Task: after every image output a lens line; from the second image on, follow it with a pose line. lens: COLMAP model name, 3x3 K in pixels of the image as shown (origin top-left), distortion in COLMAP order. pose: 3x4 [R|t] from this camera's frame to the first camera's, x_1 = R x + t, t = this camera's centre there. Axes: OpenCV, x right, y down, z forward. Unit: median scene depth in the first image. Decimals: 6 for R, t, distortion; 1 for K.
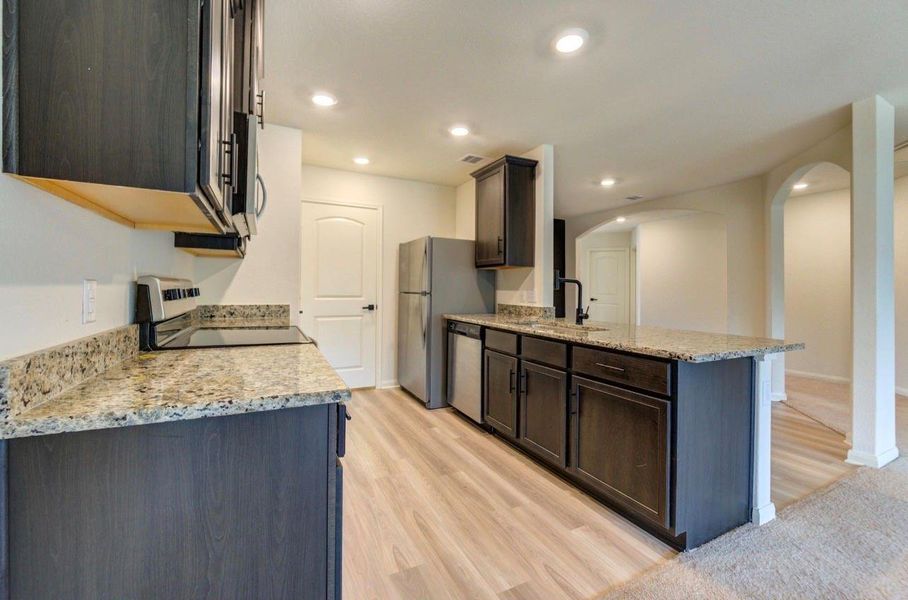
lens RADIAL K [[371.5, 0, 460.9], [0, 371.5, 287.6], [0, 0, 1]] dist [-0.009662, -0.001069]
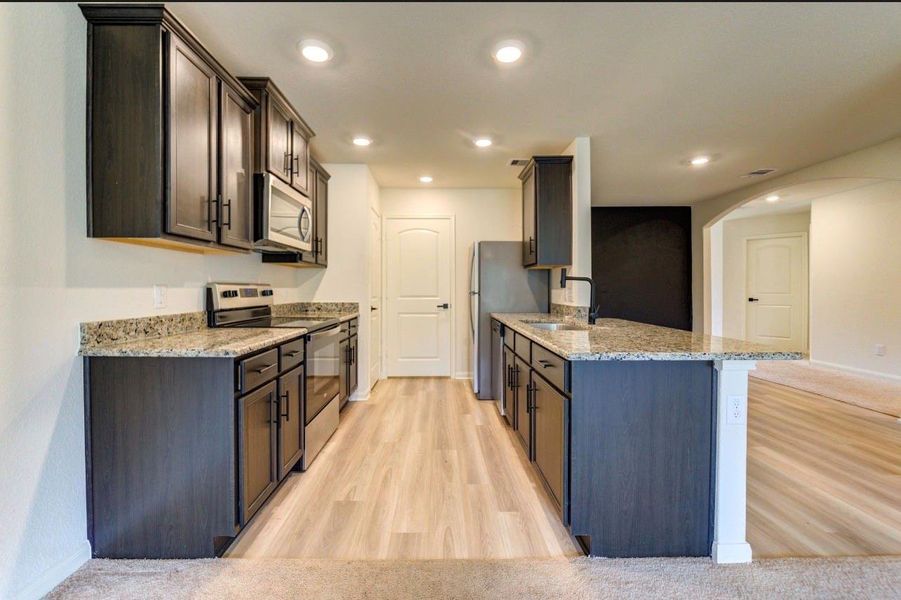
lens RADIAL K [[371.4, 0, 453.6], [0, 371.4, 291.1], [0, 0, 1]] dist [-0.014723, -0.000480]
pose [[0.900947, -0.009775, -0.433818, 0.396060], [0.012344, 0.999919, 0.003103, 0.006980], [0.433753, -0.008151, 0.900995, -0.012029]]
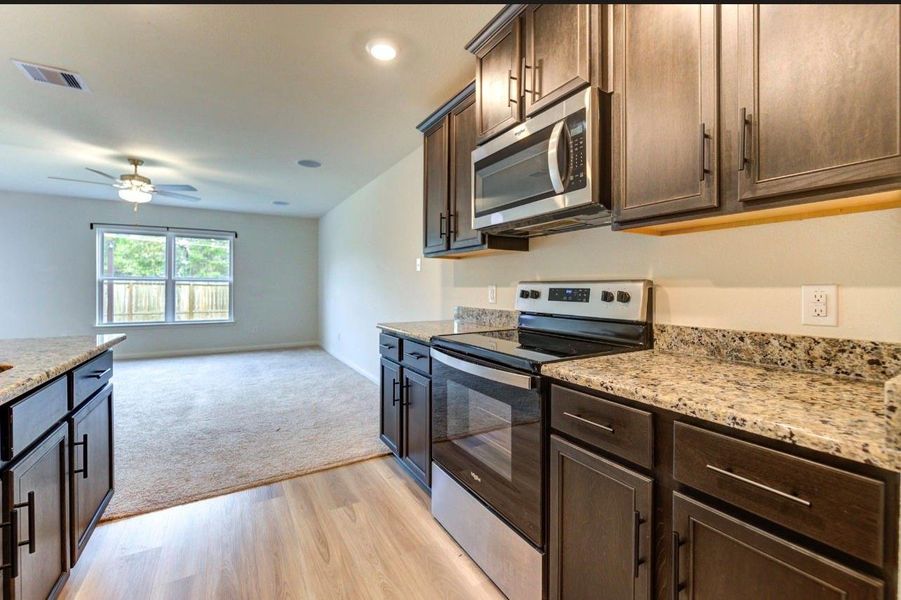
lens RADIAL K [[384.3, 0, 454.7], [0, 384.3, 288.2], [0, 0, 1]] dist [-0.013686, 0.000126]
pose [[-0.998524, -0.021196, -0.050010, -0.226261], [-0.021082, 0.999774, -0.002803, 0.003182], [0.050058, -0.001745, -0.998745, 1.201431]]
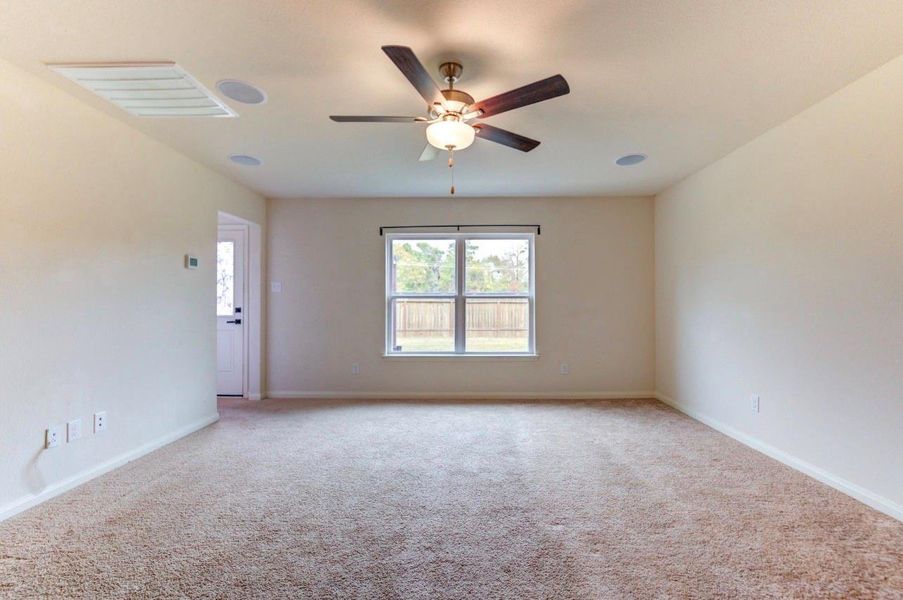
lens RADIAL K [[385.2, 0, 458.9], [0, 385.2, 300.5], [0, 0, 1]] dist [-0.013686, 0.000126]
pose [[-0.878512, -0.008978, 0.477637, 0.470684], [-0.013242, 0.999897, -0.005560, 0.009051], [-0.477538, -0.011209, -0.878540, 0.435218]]
